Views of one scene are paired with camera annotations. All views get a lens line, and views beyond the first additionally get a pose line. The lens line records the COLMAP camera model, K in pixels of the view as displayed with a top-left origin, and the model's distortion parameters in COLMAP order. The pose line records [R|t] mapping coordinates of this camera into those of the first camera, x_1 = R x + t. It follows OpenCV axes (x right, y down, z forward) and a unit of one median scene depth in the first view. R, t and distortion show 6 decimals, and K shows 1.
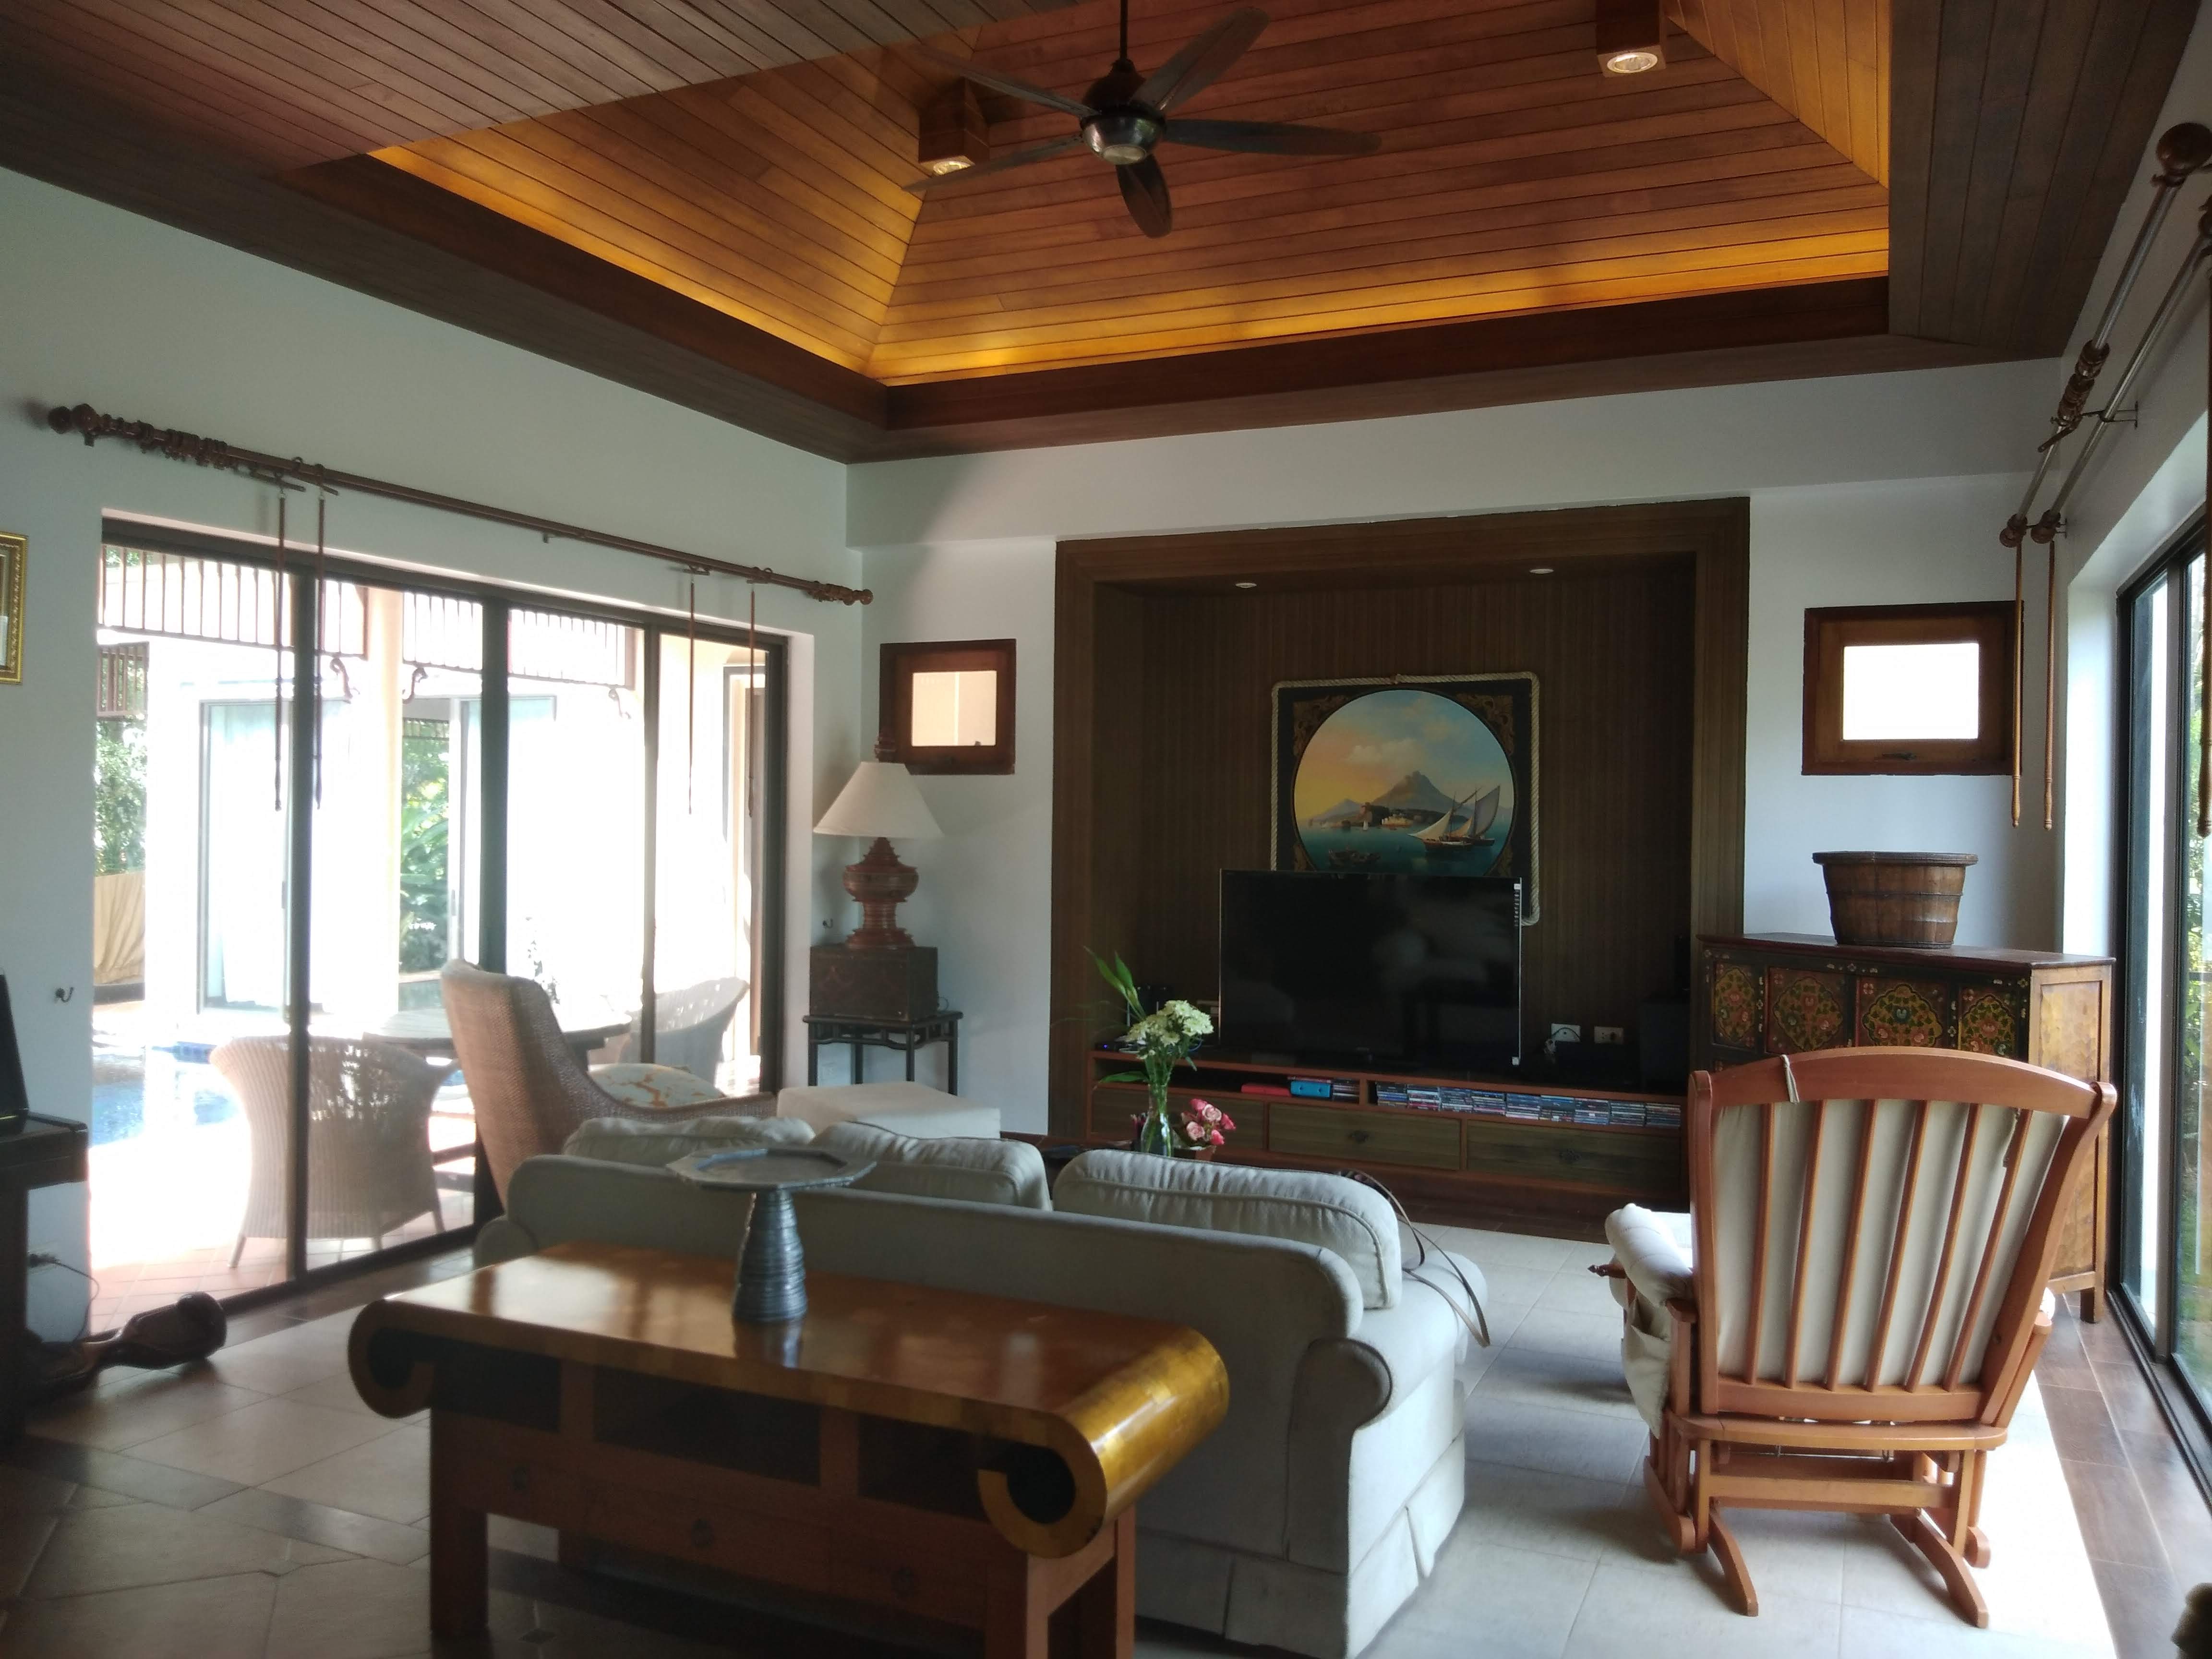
lens RADIAL K [[1732.0, 0, 1103.5], [0, 1732.0, 815.0], [0, 0, 1]] dist [0.098952, -0.180441]
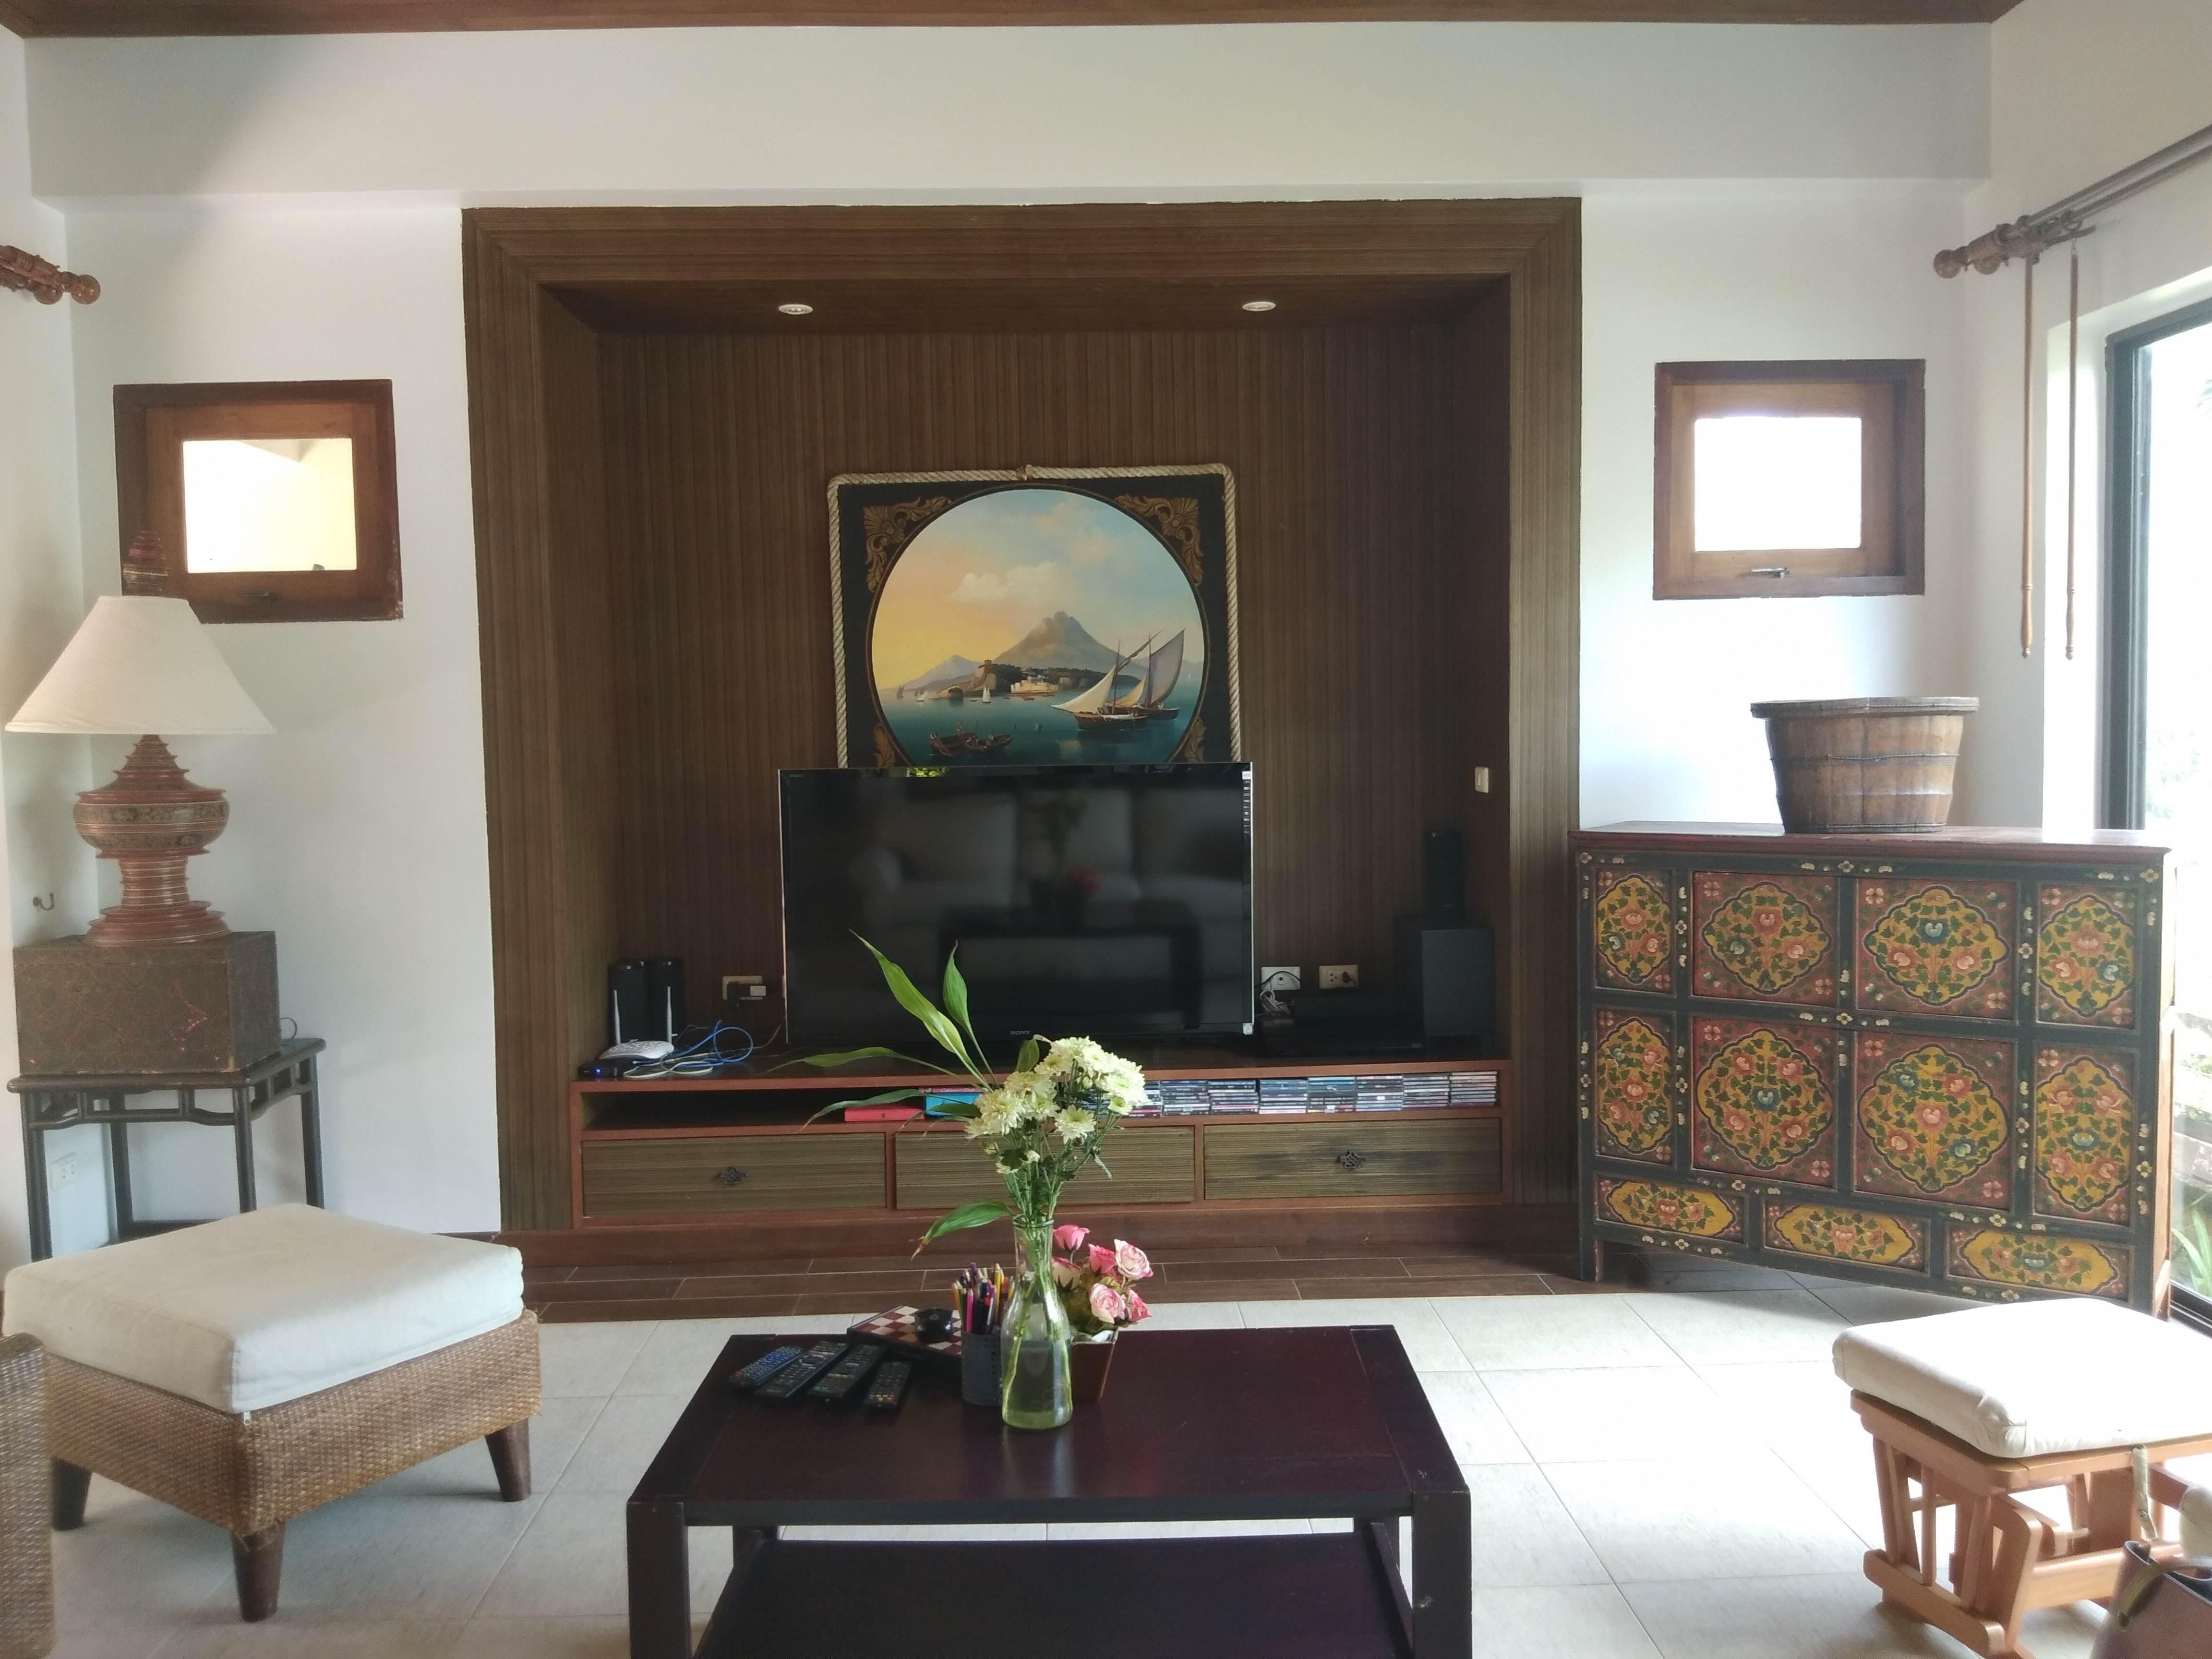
lens RADIAL K [[1732.0, 0, 1103.5], [0, 1732.0, 815.0], [0, 0, 1]] dist [0.098952, -0.180441]
pose [[0.900096, -0.053241, 0.432426, -0.101655], [0.028600, 0.997585, 0.063292, 0.011574], [-0.434751, -0.044601, 0.899445, 0.393392]]
